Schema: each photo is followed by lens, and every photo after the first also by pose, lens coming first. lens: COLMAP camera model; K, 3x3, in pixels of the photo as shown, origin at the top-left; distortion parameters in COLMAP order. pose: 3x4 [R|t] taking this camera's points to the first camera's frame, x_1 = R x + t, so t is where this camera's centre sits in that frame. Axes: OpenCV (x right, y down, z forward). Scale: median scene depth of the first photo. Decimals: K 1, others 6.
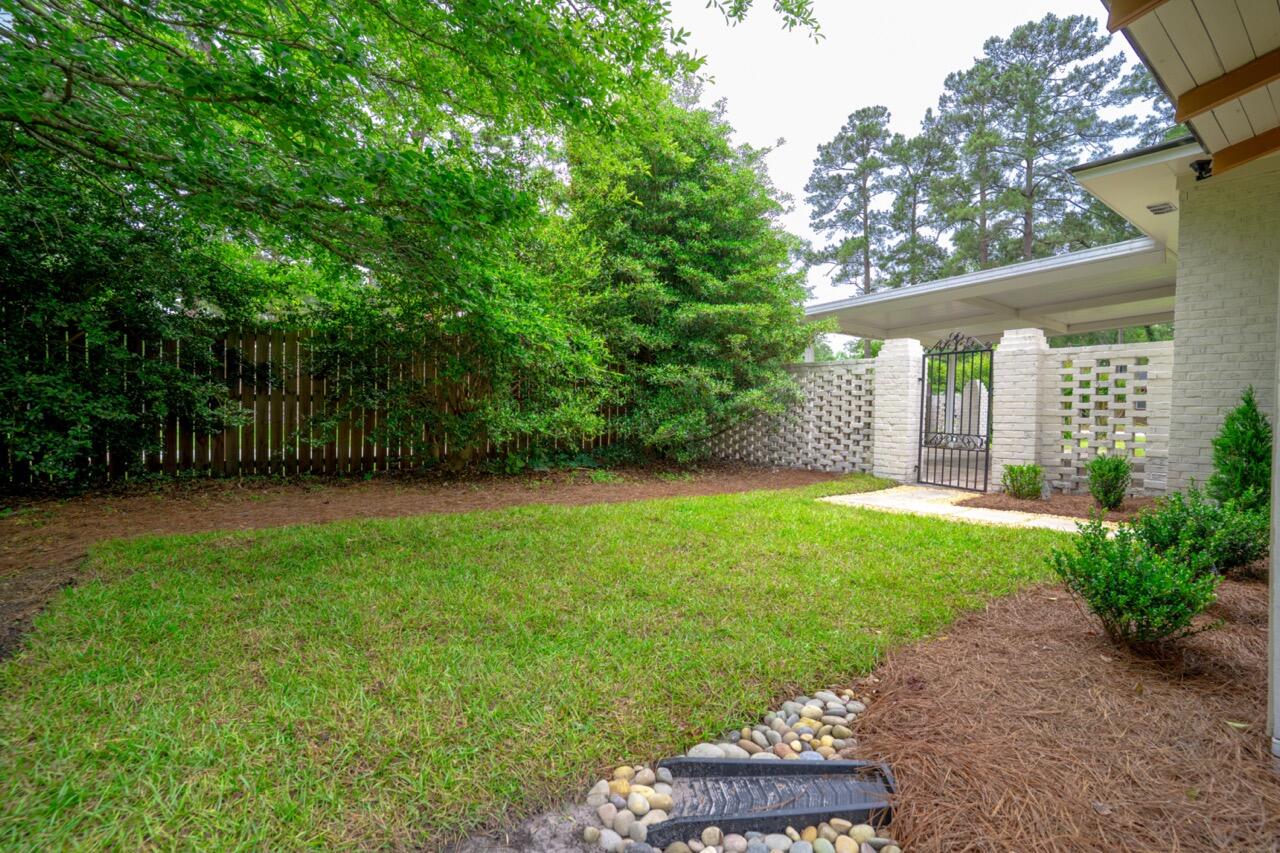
lens RADIAL K [[631.6, 0, 646.2], [0, 631.6, 429.7], [0, 0, 1]] dist [-0.057388, 0.026228]
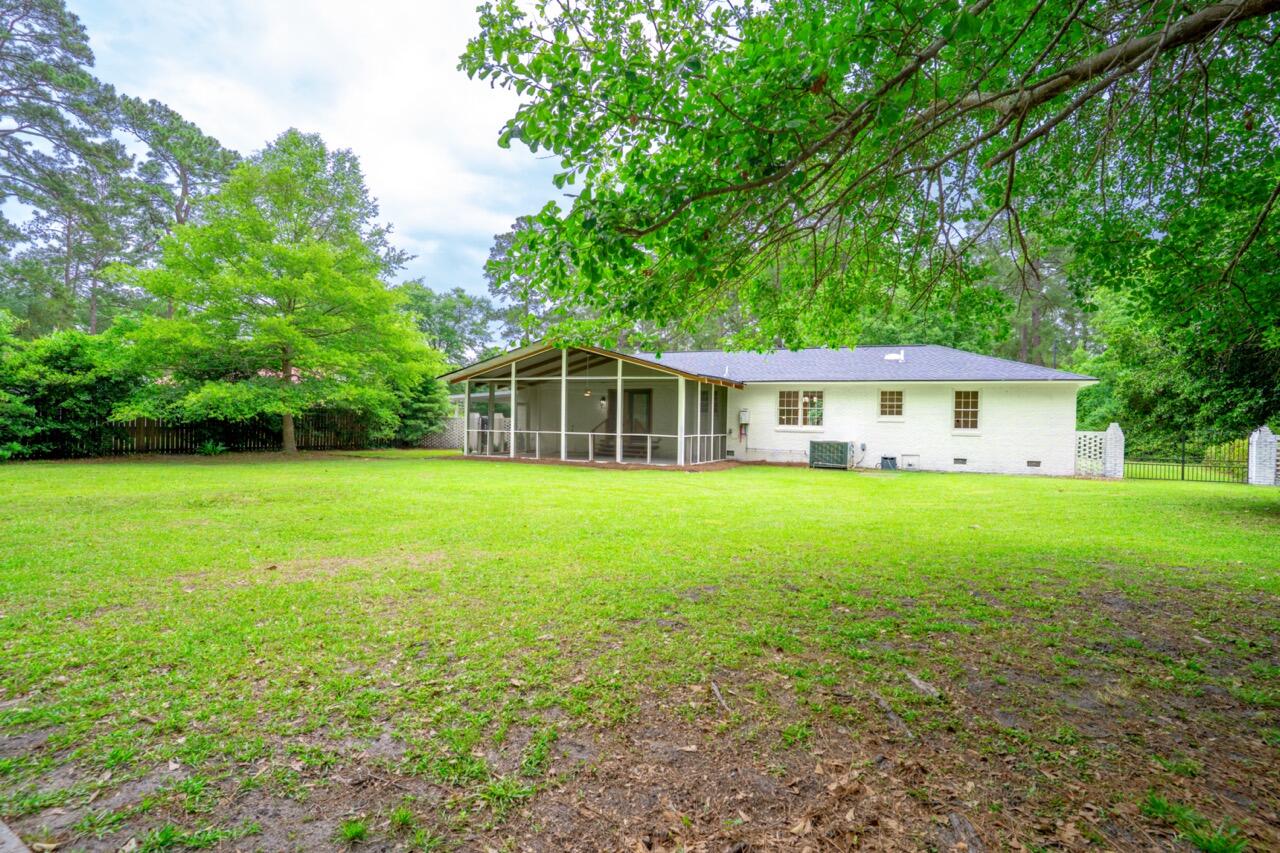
lens RADIAL K [[631.6, 0, 646.2], [0, 631.6, 429.7], [0, 0, 1]] dist [-0.057388, 0.026228]
pose [[0.892106, 0.003268, 0.451814, -0.057203], [0.004726, 0.999852, -0.016564, 0.003685], [-0.451801, 0.016912, 0.891958, -0.422283]]
